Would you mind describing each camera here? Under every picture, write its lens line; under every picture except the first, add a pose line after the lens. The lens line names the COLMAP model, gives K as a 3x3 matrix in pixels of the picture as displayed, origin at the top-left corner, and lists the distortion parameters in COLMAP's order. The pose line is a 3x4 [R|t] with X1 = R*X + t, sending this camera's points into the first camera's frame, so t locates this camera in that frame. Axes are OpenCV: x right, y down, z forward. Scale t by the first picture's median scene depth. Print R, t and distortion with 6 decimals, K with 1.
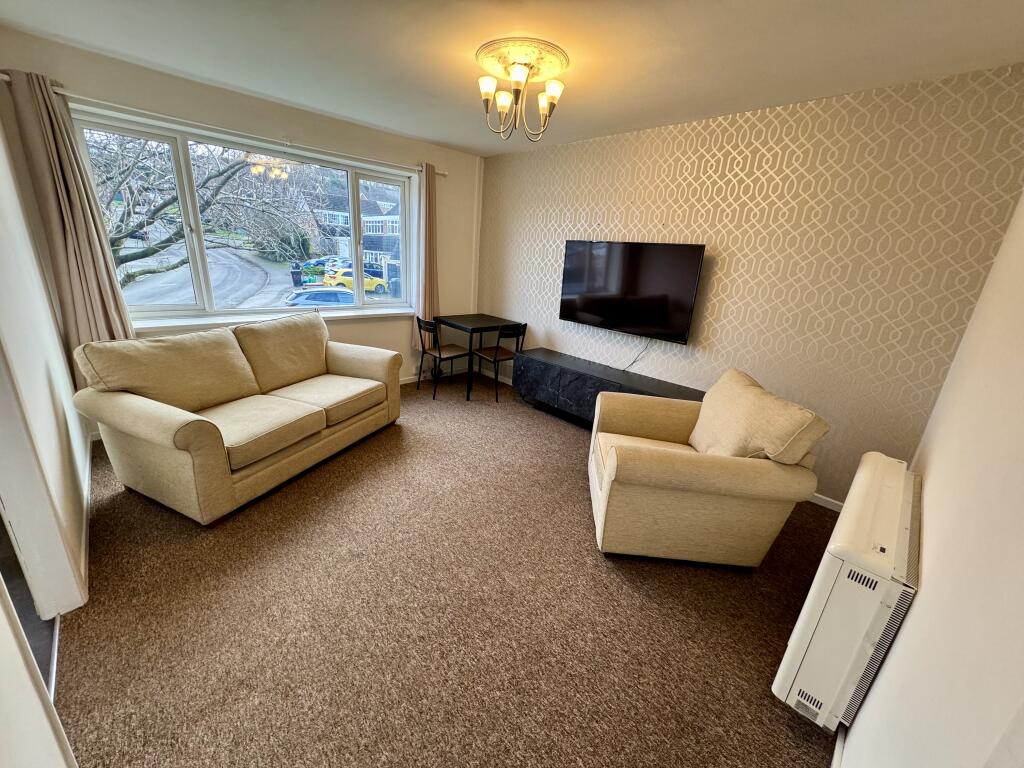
lens RADIAL K [[406.0, 0, 513.5], [0, 406.0, 383.7], [0, 0, 1]] dist [-0.000117, 0.000031]
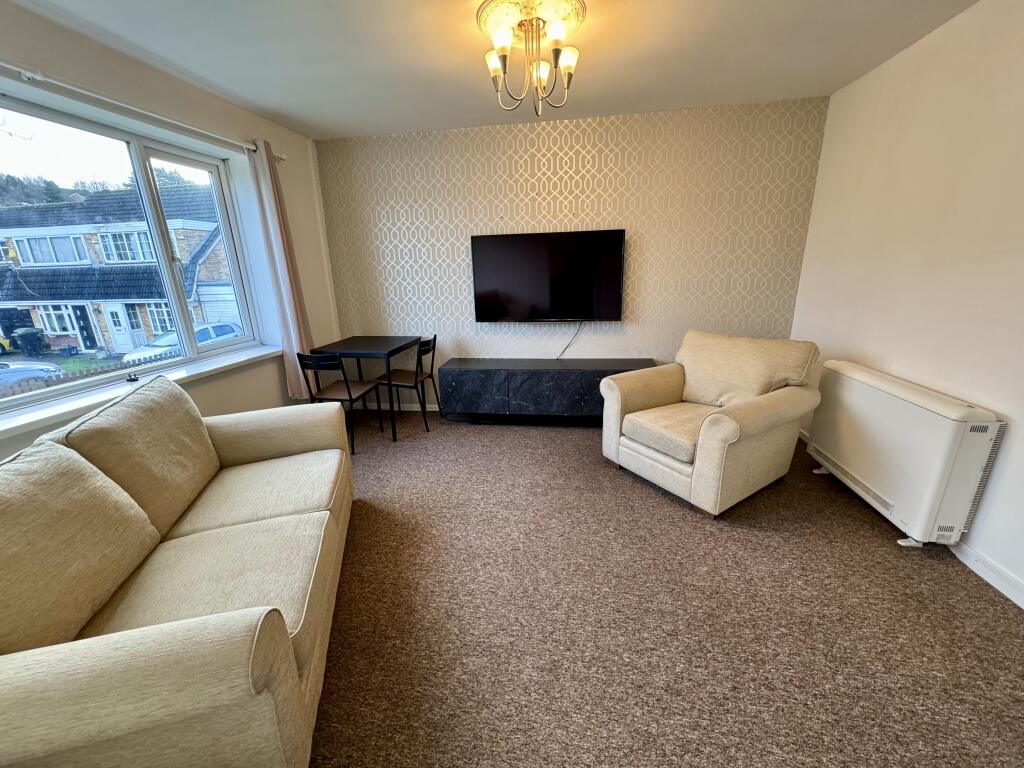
lens RADIAL K [[406.0, 0, 513.5], [0, 406.0, 383.7], [0, 0, 1]] dist [-0.000117, 0.000031]
pose [[0.790550, -0.253493, 0.557470, -0.436831], [0.262992, 0.962621, 0.064774, -0.074347], [-0.553052, 0.095403, 0.827666, 0.245364]]
